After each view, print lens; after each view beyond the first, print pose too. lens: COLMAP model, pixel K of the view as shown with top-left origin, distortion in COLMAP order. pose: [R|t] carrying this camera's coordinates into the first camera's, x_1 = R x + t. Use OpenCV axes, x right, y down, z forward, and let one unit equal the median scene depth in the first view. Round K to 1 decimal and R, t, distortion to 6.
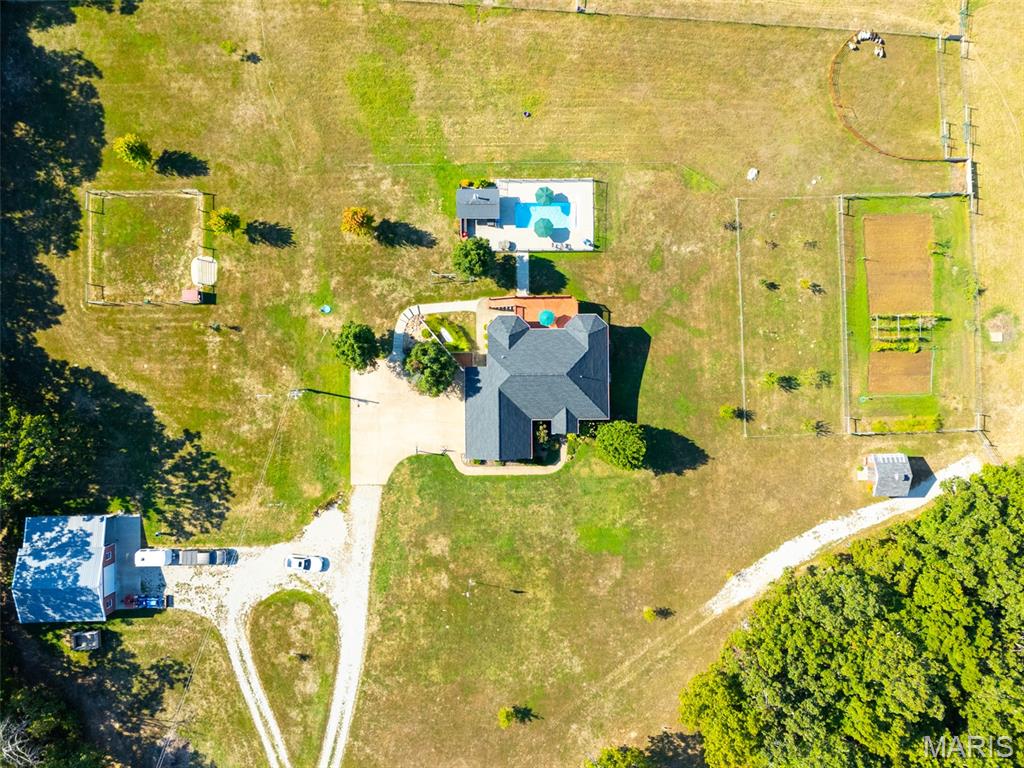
lens RADIAL K [[762.6, 0, 514.4], [0, 762.6, 387.2], [0, 0, 1]] dist [0.086373, -0.077966]
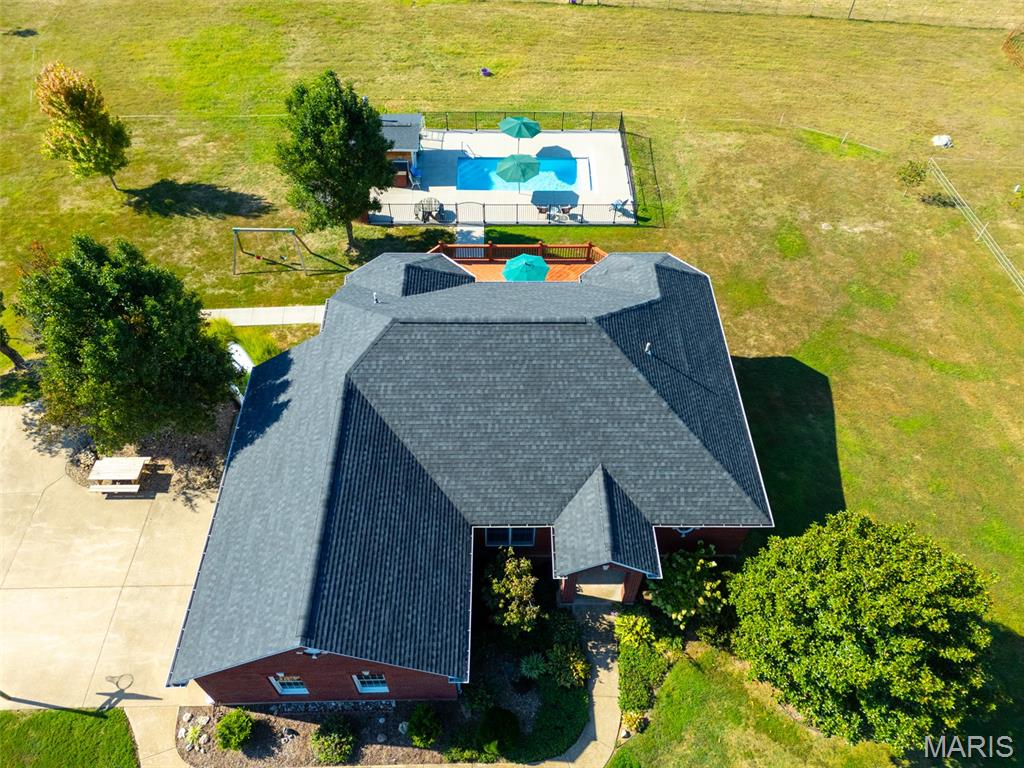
lens RADIAL K [[750.3, 0, 513.5], [0, 750.3, 385.3], [0, 0, 1]] dist [0.067747, -0.064991]
pose [[0.999954, -0.008459, -0.004488, 0.036391], [0.003657, 0.770510, -0.637417, 0.160630], [0.008850, 0.637372, 0.770506, 0.742895]]
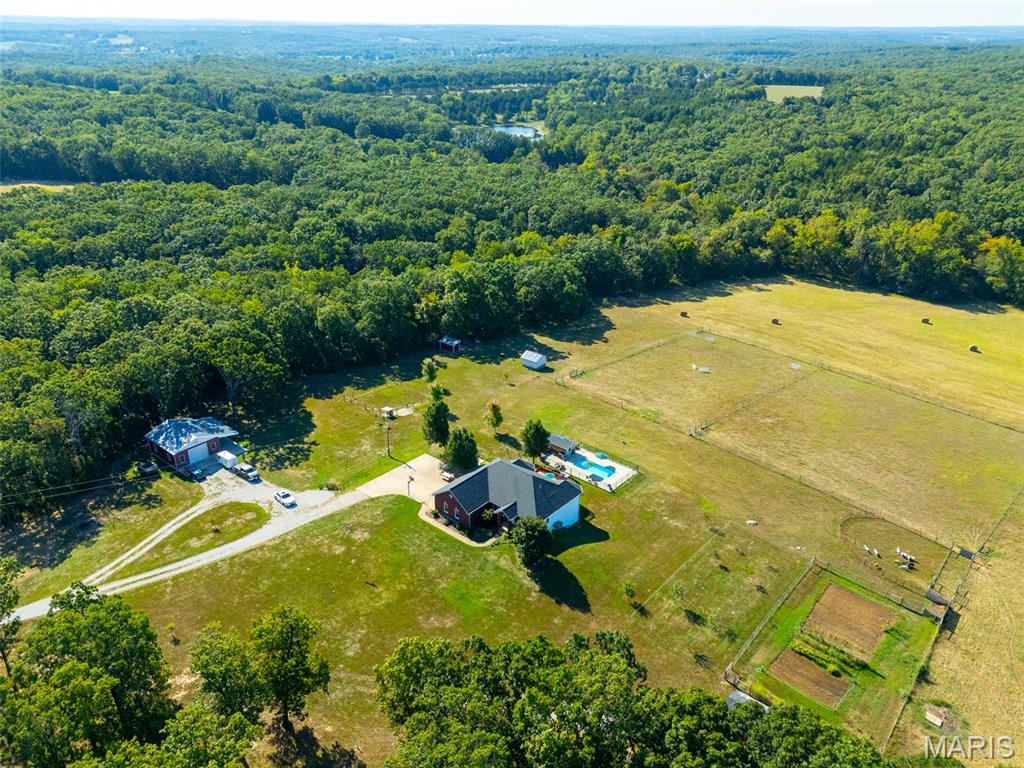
lens RADIAL K [[750.3, 0, 513.5], [0, 750.3, 385.3], [0, 0, 1]] dist [0.067747, -0.064991]
pose [[0.755085, 0.268679, -0.598045, 0.713390], [-0.655626, 0.307735, -0.689532, 0.780584], [-0.001223, 0.912749, 0.408519, 0.304770]]
